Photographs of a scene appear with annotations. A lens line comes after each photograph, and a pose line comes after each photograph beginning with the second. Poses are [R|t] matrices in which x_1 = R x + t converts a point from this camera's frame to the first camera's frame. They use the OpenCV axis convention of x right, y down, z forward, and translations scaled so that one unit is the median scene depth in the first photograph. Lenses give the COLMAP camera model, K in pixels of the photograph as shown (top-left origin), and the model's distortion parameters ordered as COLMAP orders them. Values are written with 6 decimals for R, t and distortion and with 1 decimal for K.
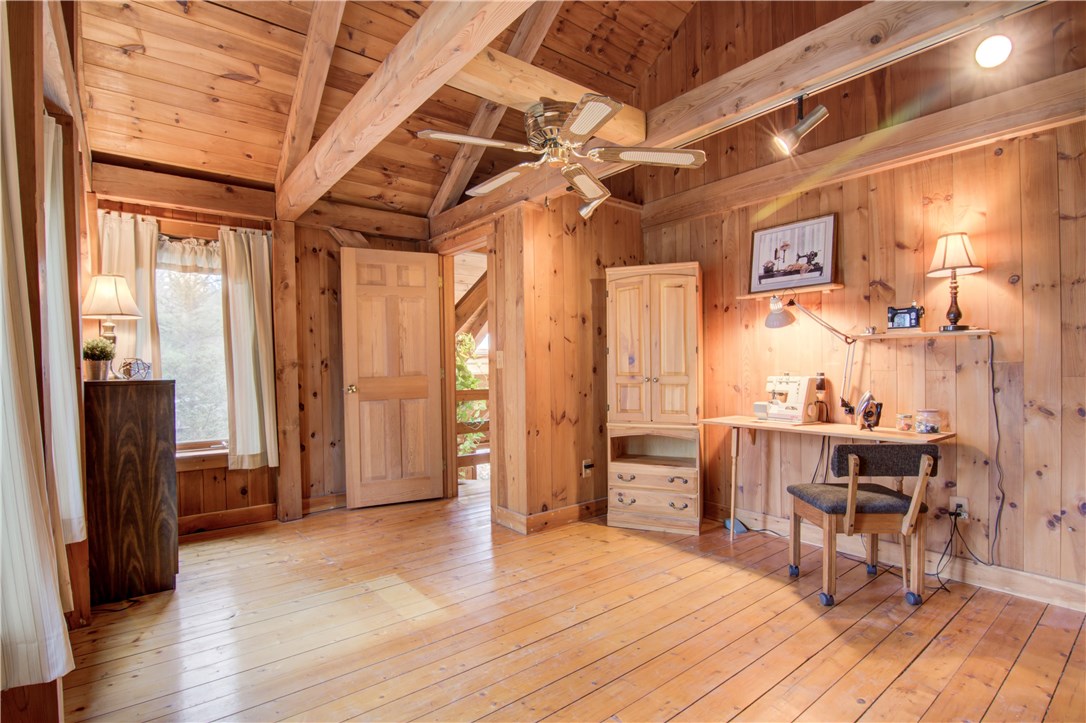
lens RADIAL K [[541.2, 0, 518.1], [0, 541.2, 369.4], [0, 0, 1]] dist [-0.012720, -0.006300]
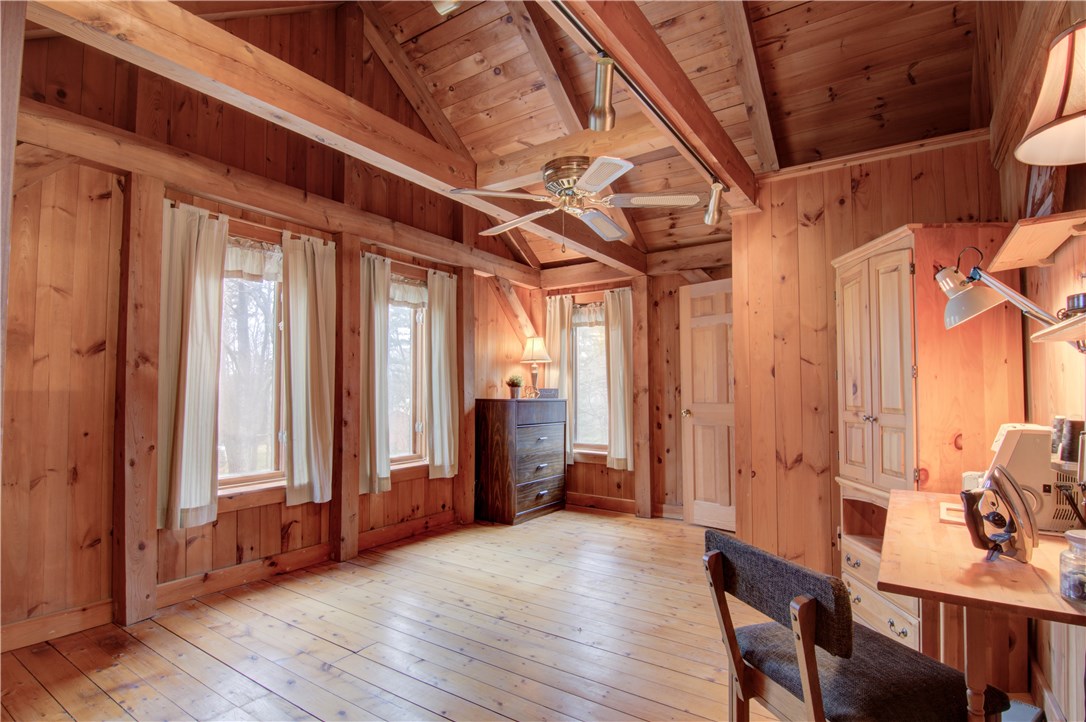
lens RADIAL K [[541.2, 0, 531.3], [0, 541.2, 373.8], [0, 0, 1]] dist [-0.012720, -0.006300]
pose [[0.297814, -0.020630, -0.954401, 0.716250], [-0.014763, 0.999547, -0.026212, -0.011107], [0.954510, 0.021896, 0.297375, 0.402792]]
